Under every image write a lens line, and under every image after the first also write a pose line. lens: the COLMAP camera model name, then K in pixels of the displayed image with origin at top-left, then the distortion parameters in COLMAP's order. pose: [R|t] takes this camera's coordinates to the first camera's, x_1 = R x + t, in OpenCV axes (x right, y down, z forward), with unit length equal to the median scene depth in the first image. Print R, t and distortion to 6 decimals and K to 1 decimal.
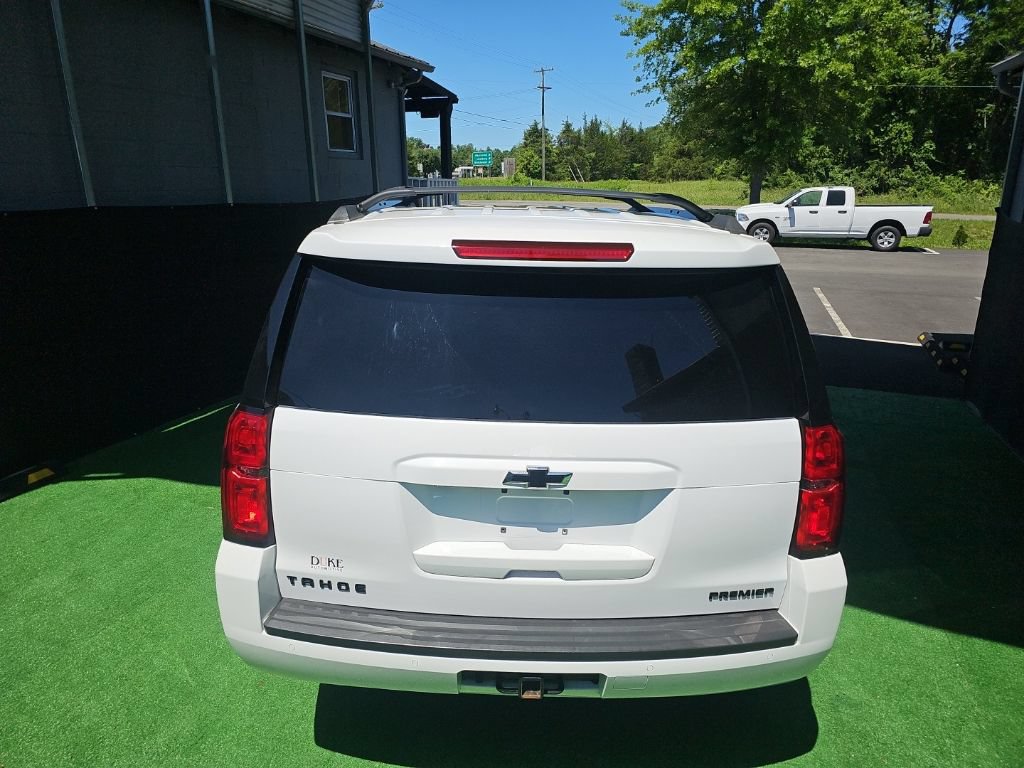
lens RADIAL K [[676.8, 0, 507.6], [0, 676.8, 385.6], [0, 0, 1]] dist [0.048735, -0.045341]
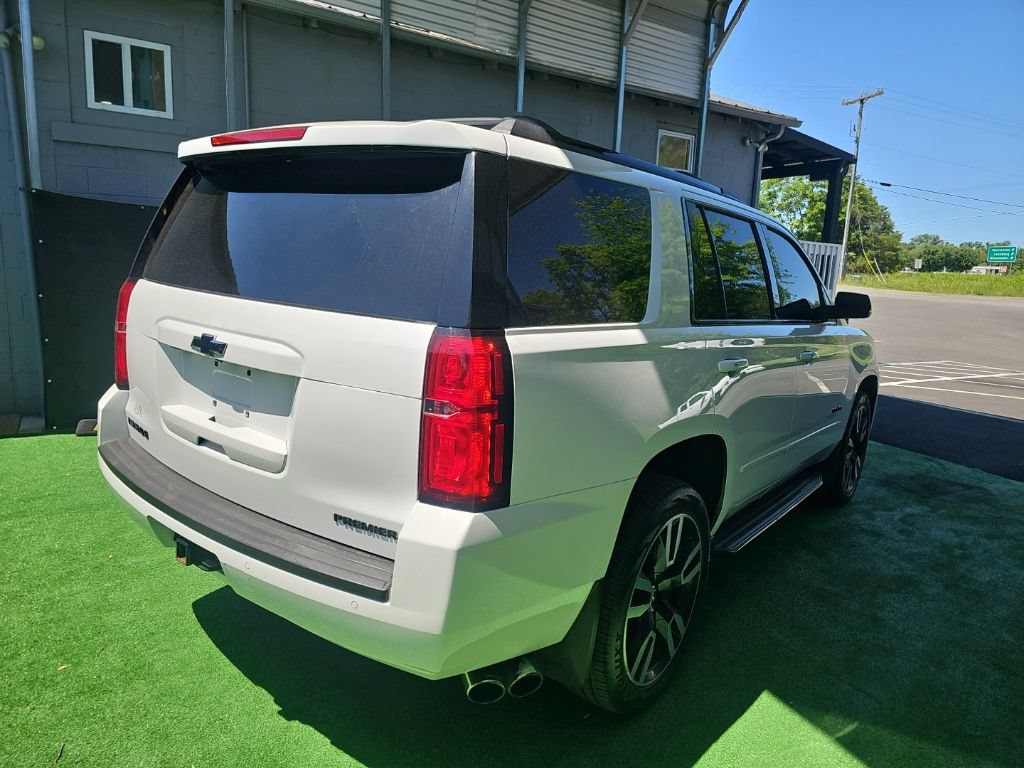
lens RADIAL K [[668.6, 0, 493.7], [0, 668.6, 394.4], [0, 0, 1]] dist [0.020212, -0.001512]
pose [[0.782915, 0.145894, -0.604780, 0.257500], [-0.212593, 0.976335, -0.039685, 0.039724], [0.584678, 0.159642, 0.795403, 0.112302]]
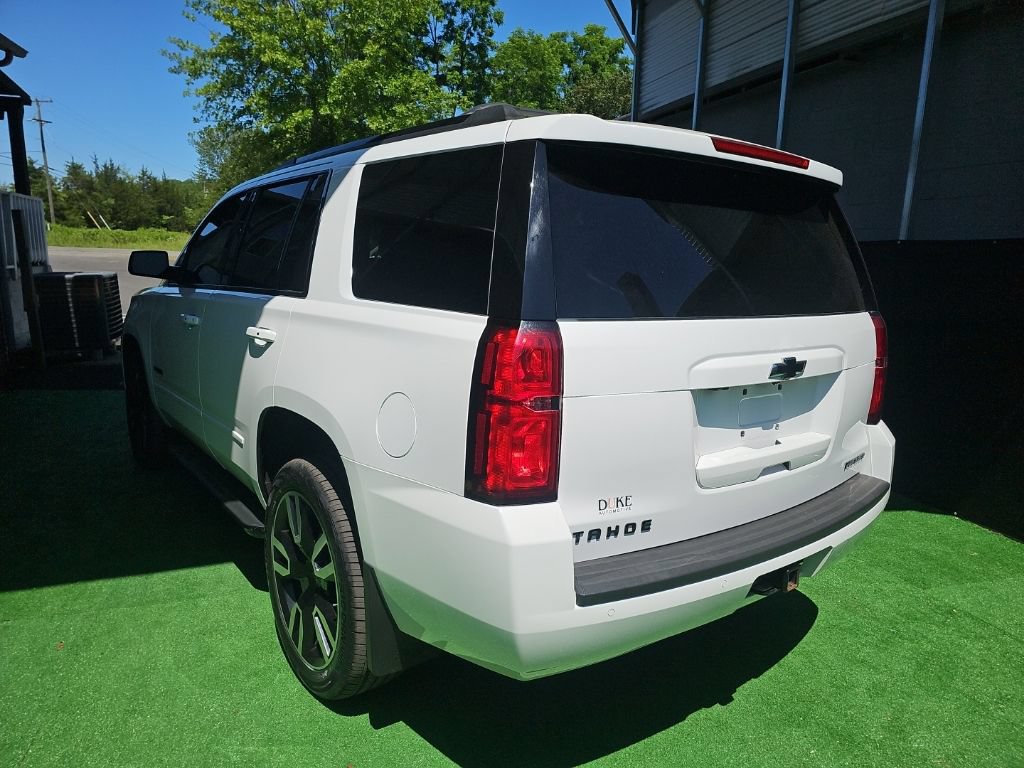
lens RADIAL K [[668.6, 0, 493.7], [0, 668.6, 394.4], [0, 0, 1]] dist [0.020212, -0.001512]
pose [[0.803415, -0.107879, 0.585565, -0.231862], [0.145753, 0.989162, -0.017744, 0.032240], [-0.577305, 0.099603, 0.810431, 0.108950]]
